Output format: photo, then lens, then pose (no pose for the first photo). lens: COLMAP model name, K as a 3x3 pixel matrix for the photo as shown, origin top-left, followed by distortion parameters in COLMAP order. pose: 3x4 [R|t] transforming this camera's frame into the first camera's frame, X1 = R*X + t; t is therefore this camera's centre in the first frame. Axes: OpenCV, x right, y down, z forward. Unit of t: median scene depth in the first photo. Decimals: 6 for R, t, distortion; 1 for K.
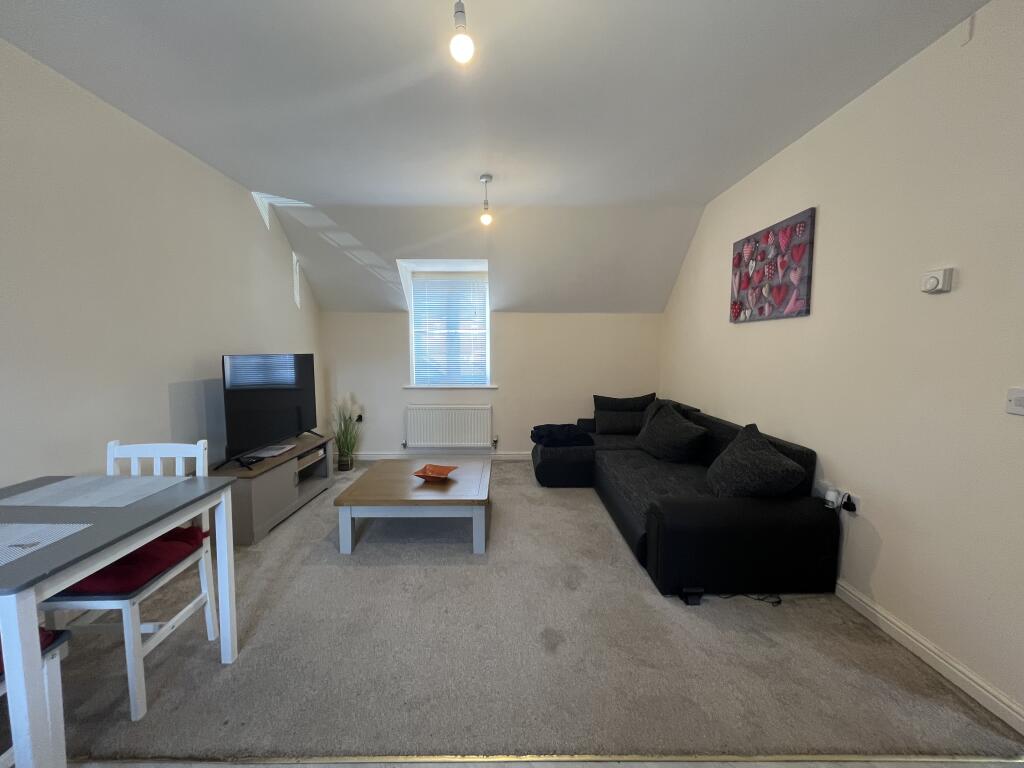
lens RADIAL K [[416.9, 0, 512.0], [0, 416.9, 384.0], [0, 0, 1]] dist [0.000638, 0.000157]
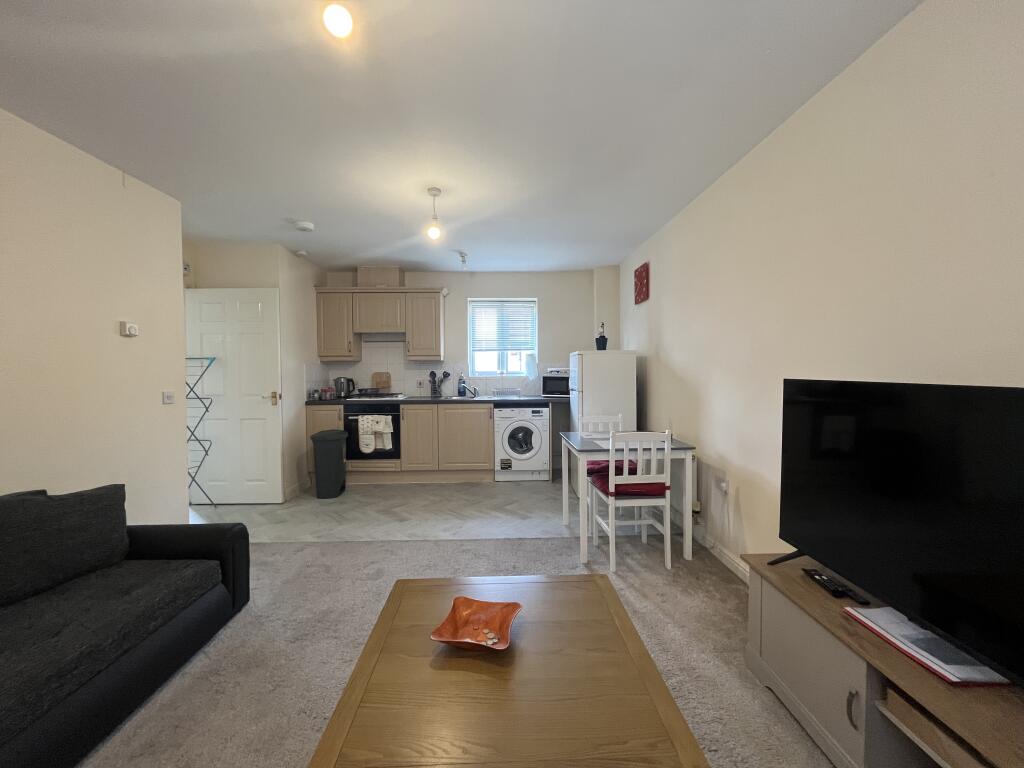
lens RADIAL K [[416.9, 0, 512.0], [0, 416.9, 384.0], [0, 0, 1]] dist [0.000638, 0.000157]
pose [[-0.999825, 0.007594, -0.017084, -0.229900], [0.005328, 0.991636, 0.128958, -0.140320], [0.017921, 0.128845, -0.991503, 1.542841]]
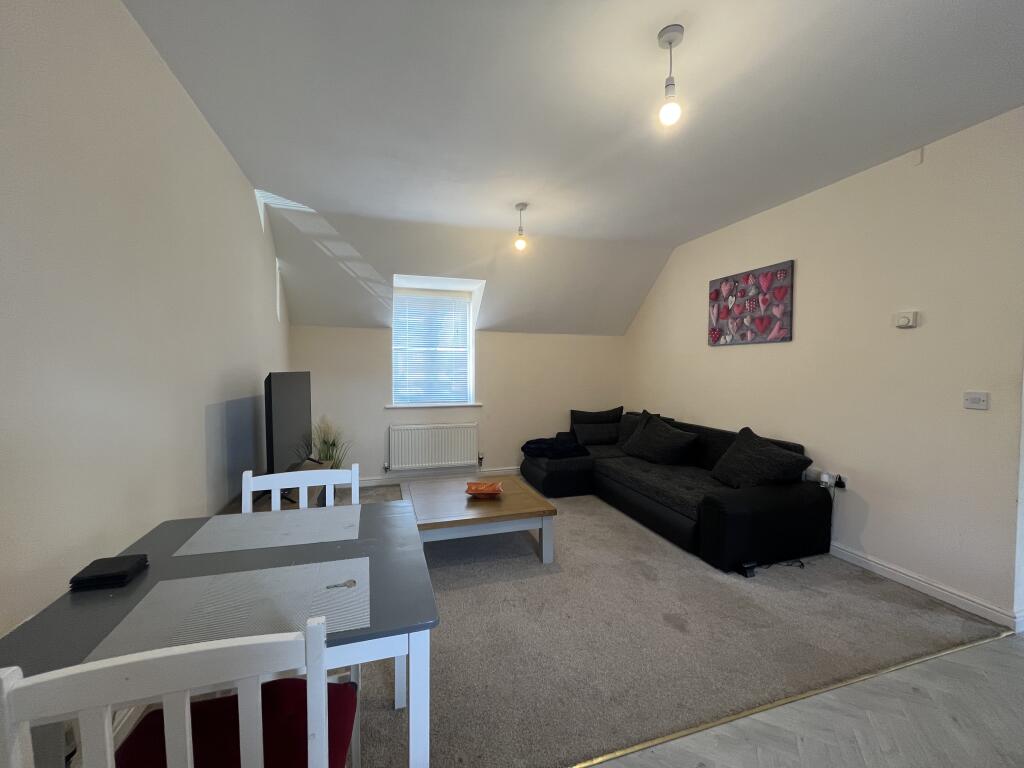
lens RADIAL K [[416.9, 0, 512.0], [0, 416.9, 384.0], [0, 0, 1]] dist [0.000638, 0.000157]
pose [[0.955606, -0.009653, 0.294489, -0.431837], [0.023354, 0.998800, -0.043041, 0.004518], [-0.293720, 0.048008, 0.954685, 0.014489]]
